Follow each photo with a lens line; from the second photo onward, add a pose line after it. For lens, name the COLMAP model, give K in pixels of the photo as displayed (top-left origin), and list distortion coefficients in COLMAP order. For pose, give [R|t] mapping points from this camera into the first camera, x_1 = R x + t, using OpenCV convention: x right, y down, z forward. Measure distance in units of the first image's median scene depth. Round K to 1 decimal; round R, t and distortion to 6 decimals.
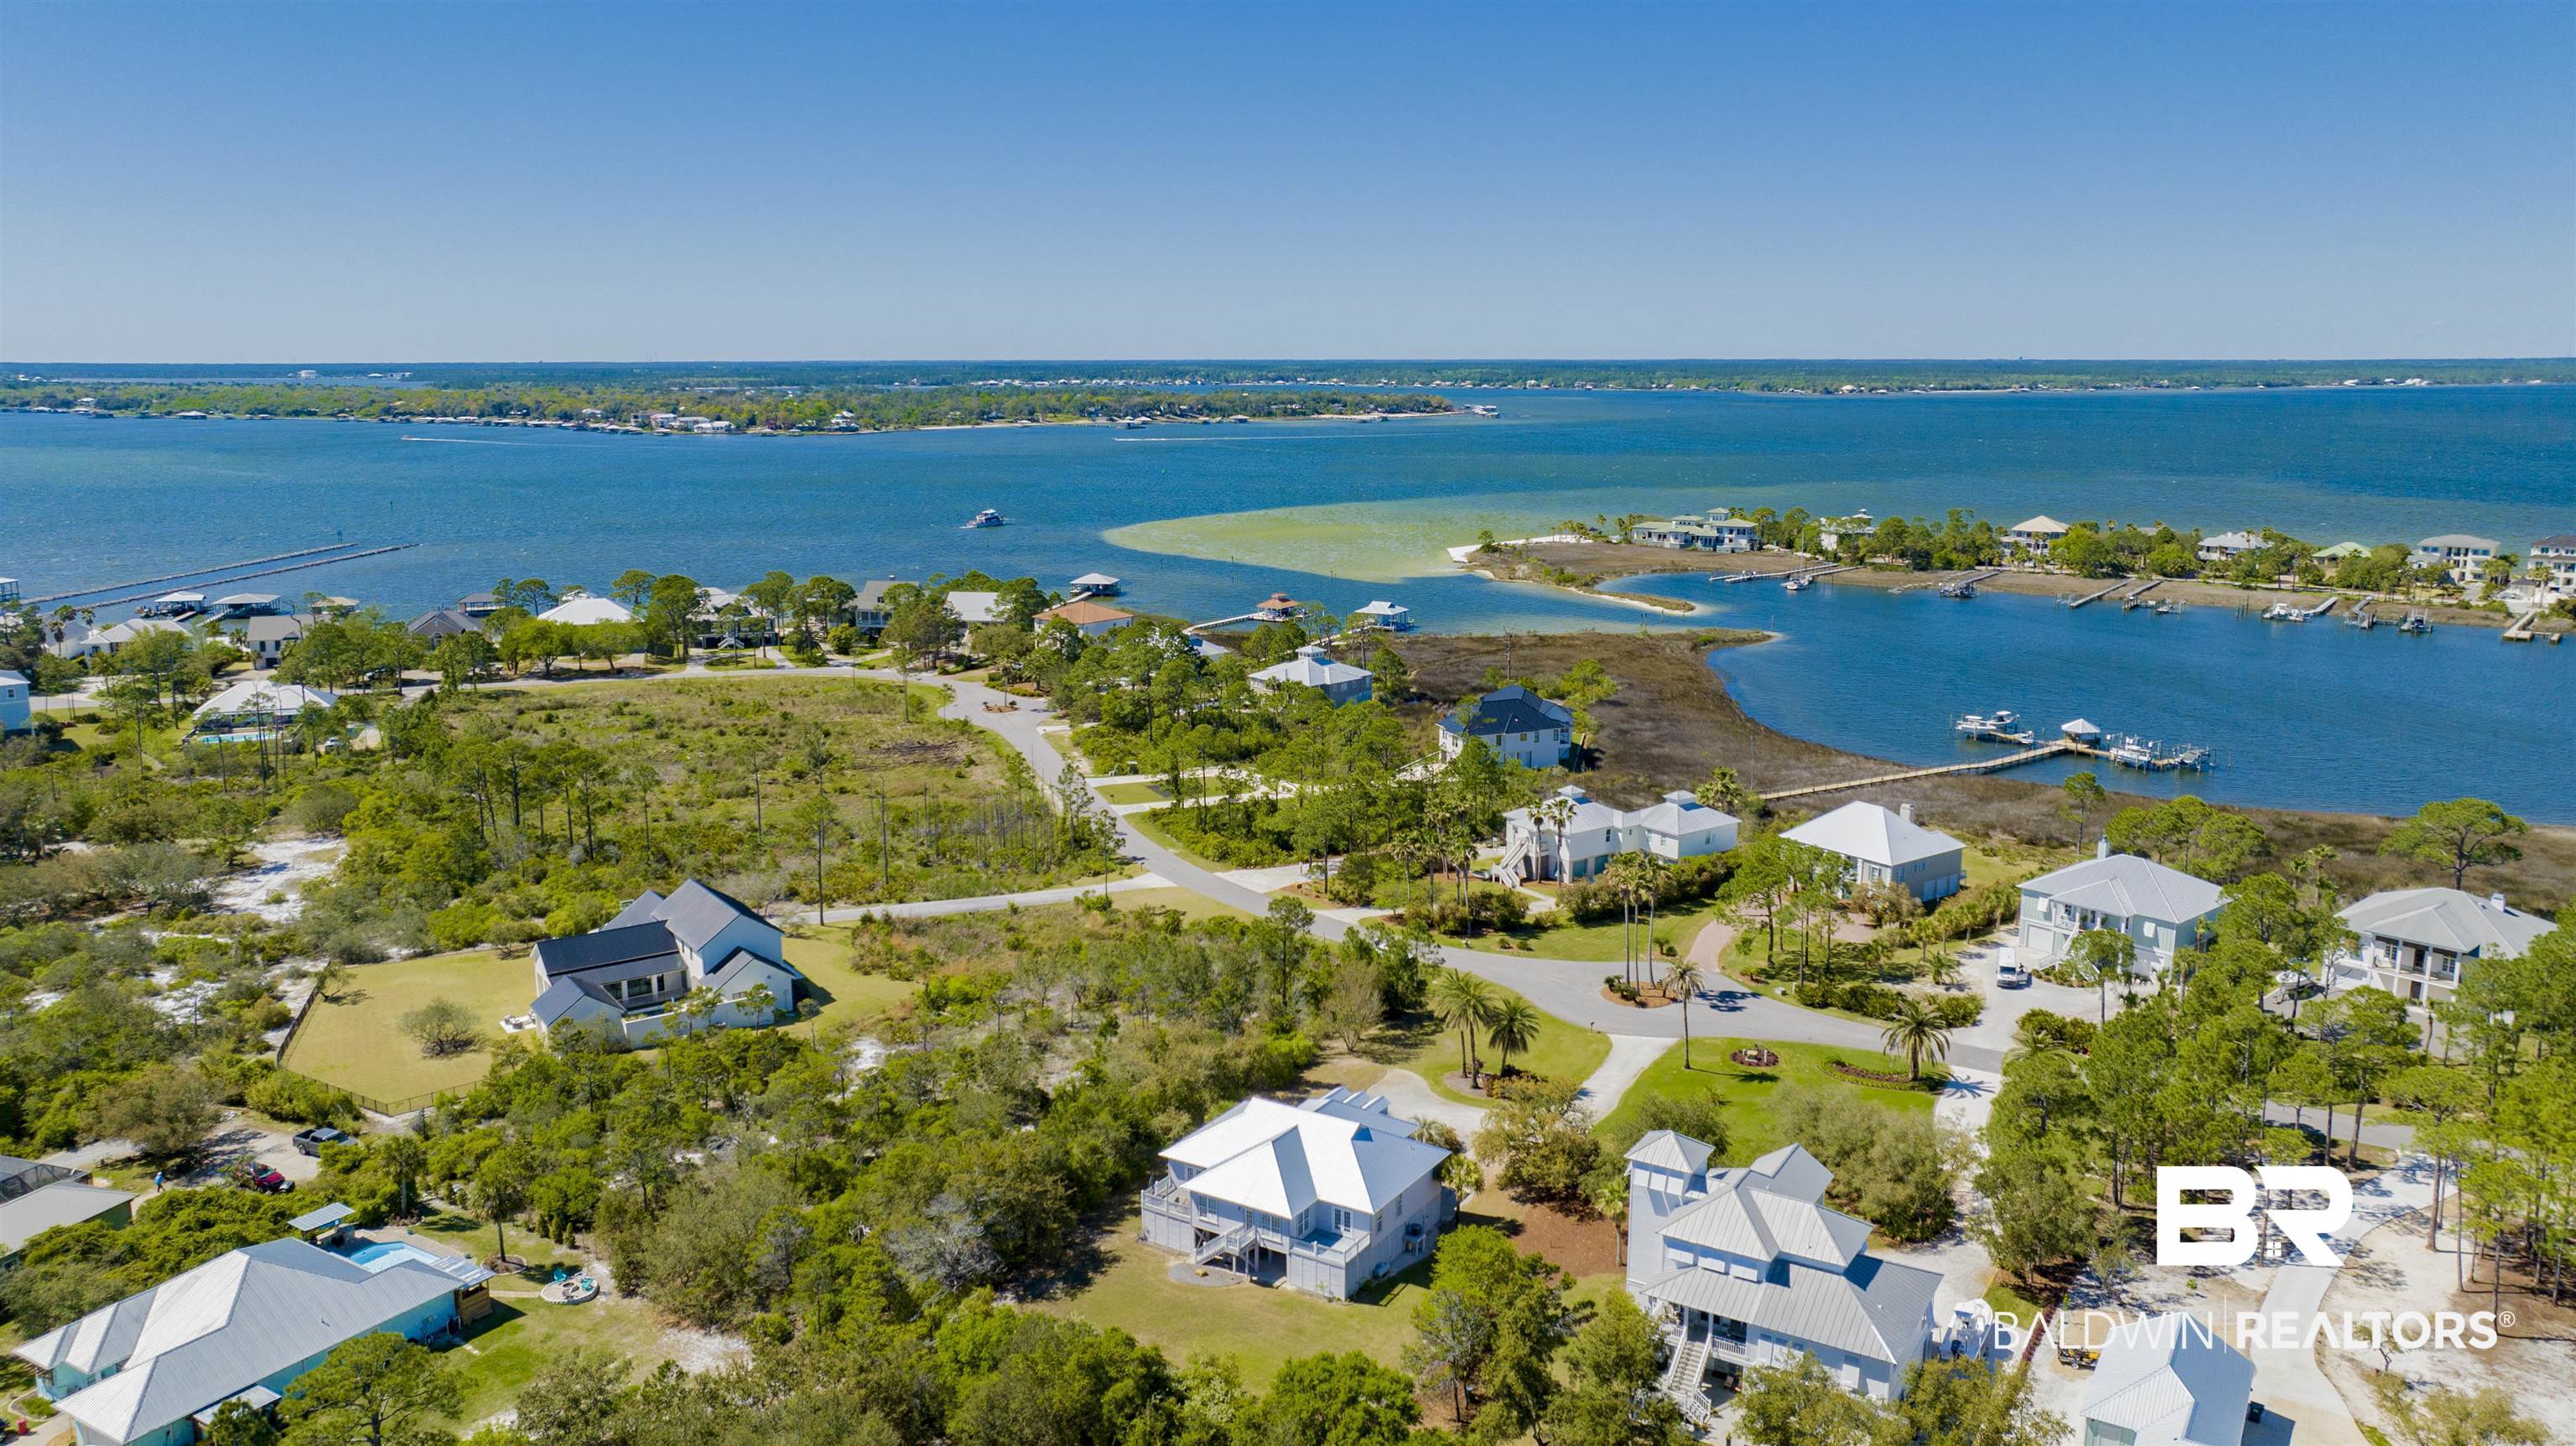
lens RADIAL K [[1842.4, 0, 1288.0], [0, 1842.4, 723.0], [0, 0, 1]] dist [-0.024387, 0.023589]
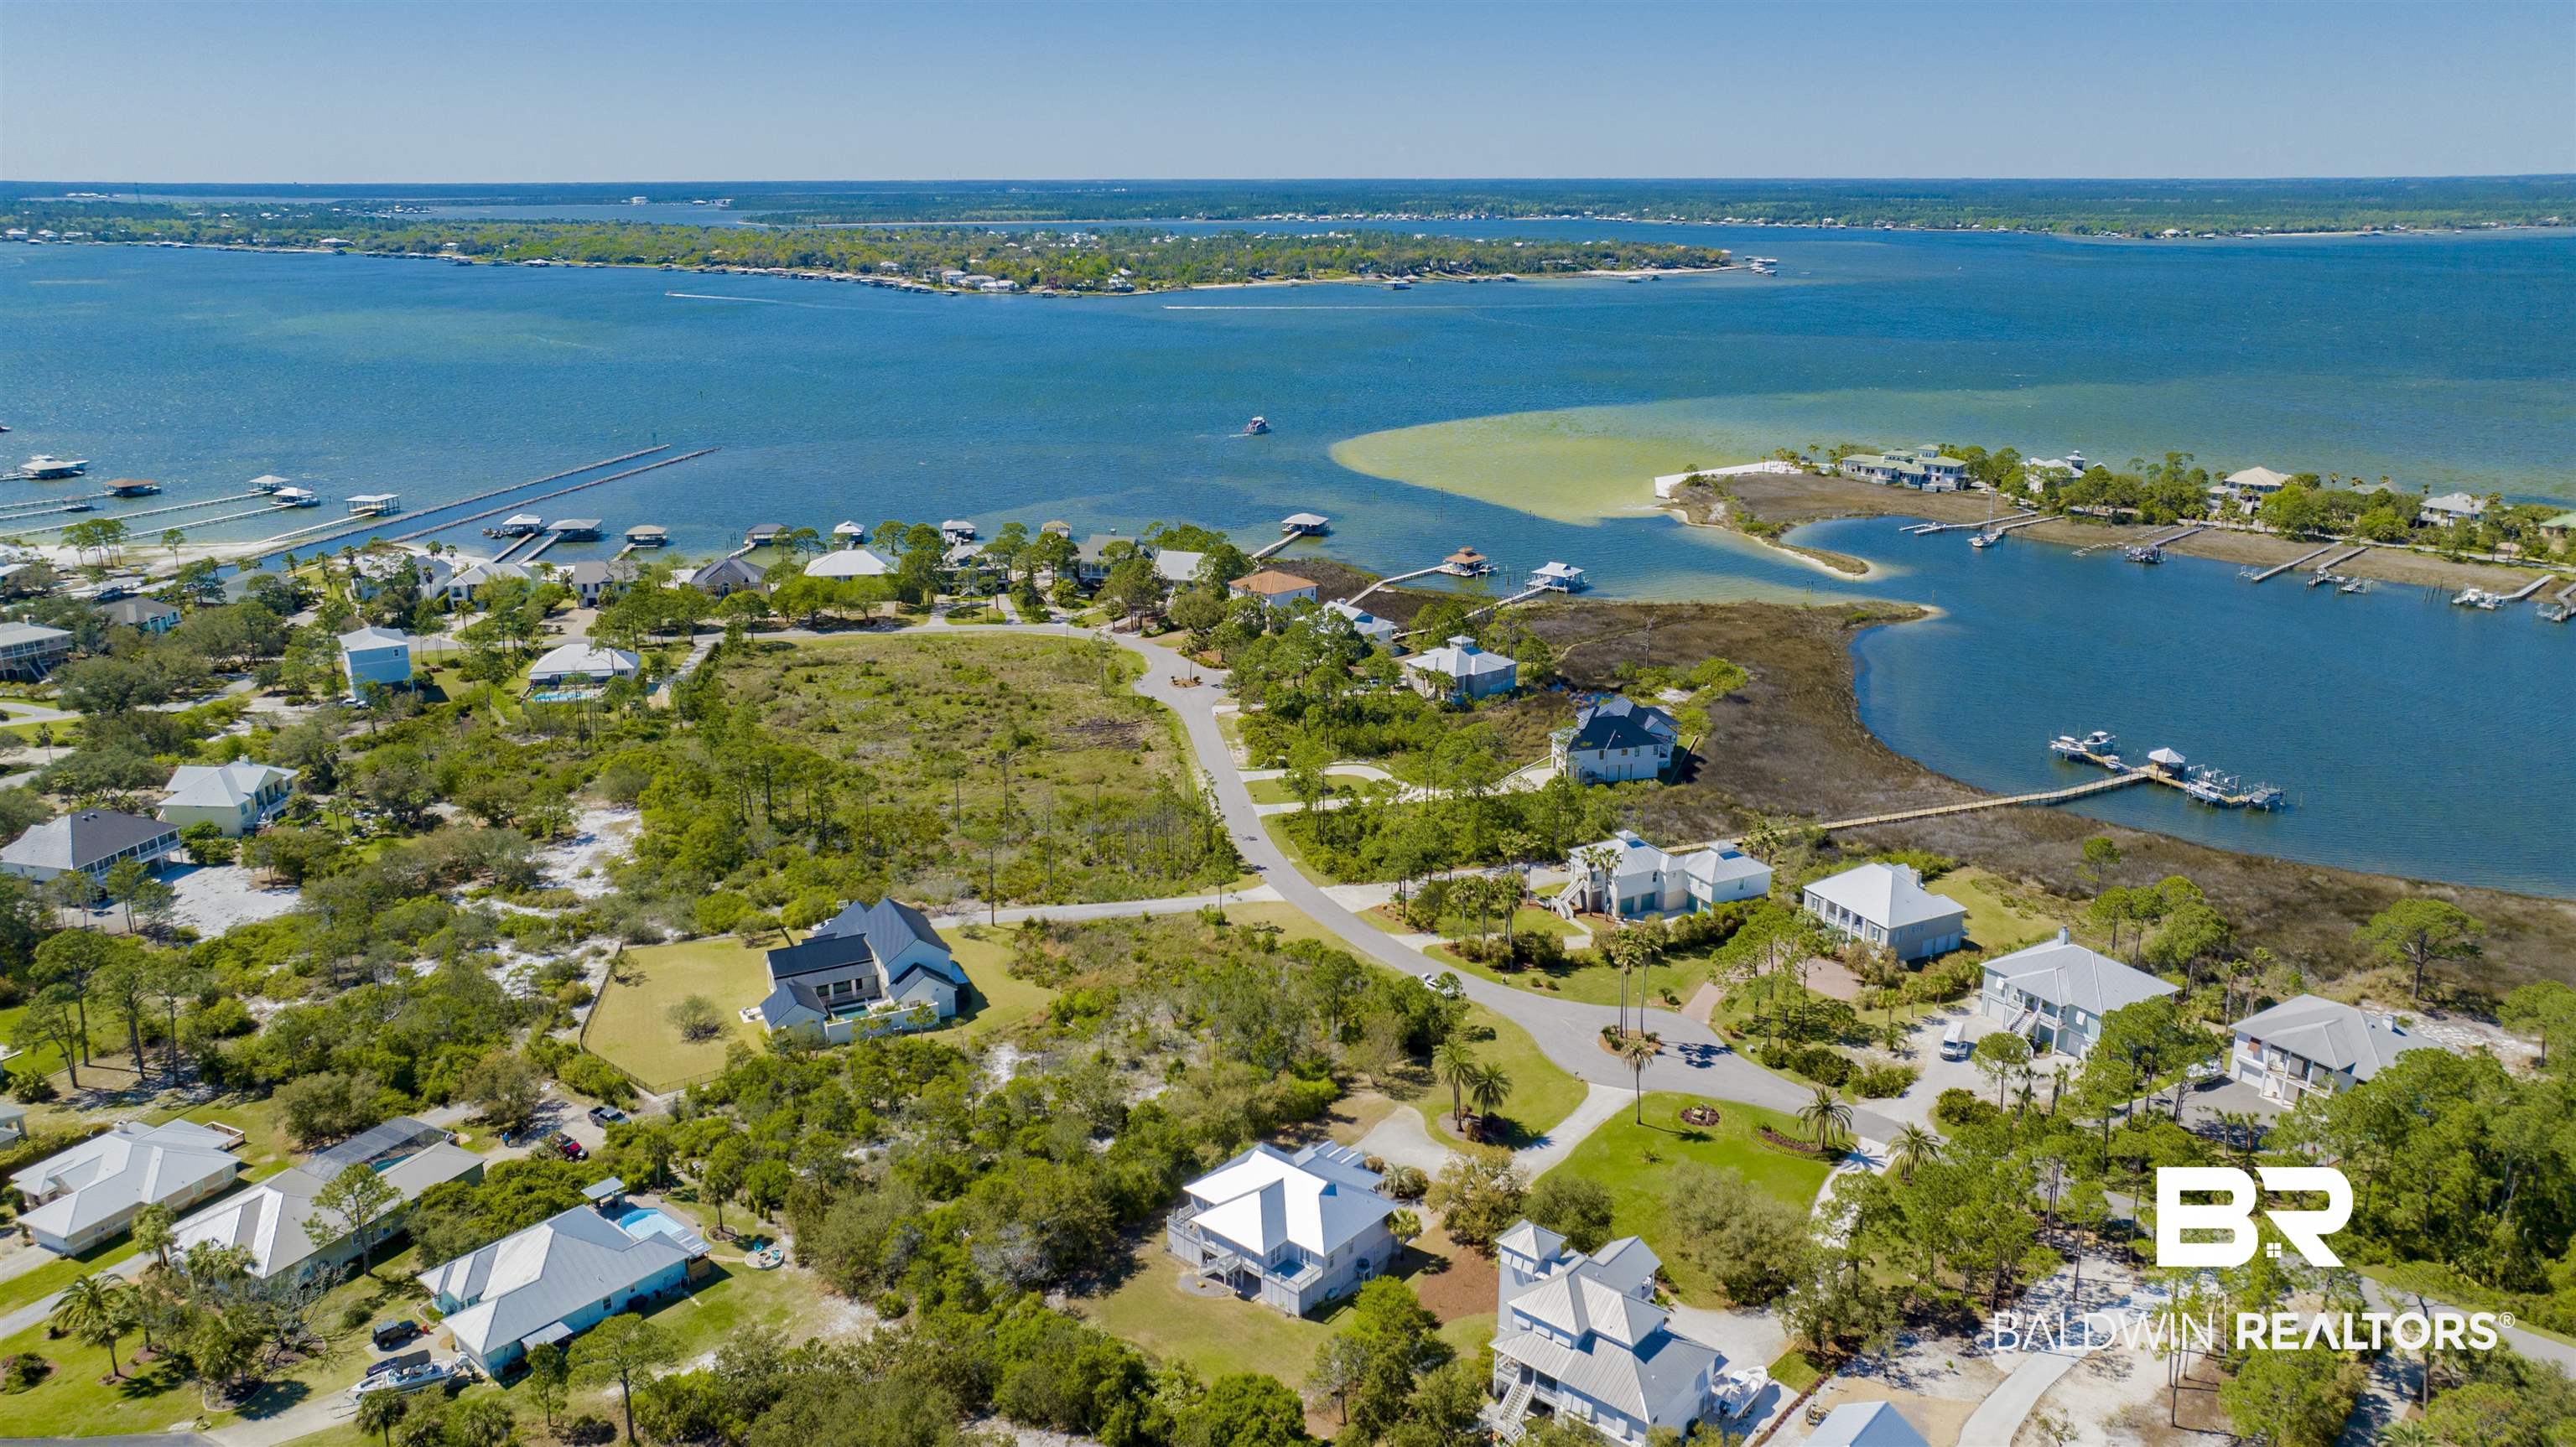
lens RADIAL K [[1842.5, 0, 1288.0], [0, 1842.5, 723.5], [0, 0, 1]] dist [-0.024387, 0.023589]
pose [[0.987499, 0.044906, -0.151097, 0.125607], [-0.029610, 0.994343, 0.102002, -0.158376], [0.154822, -0.096253, 0.983242, -0.182363]]
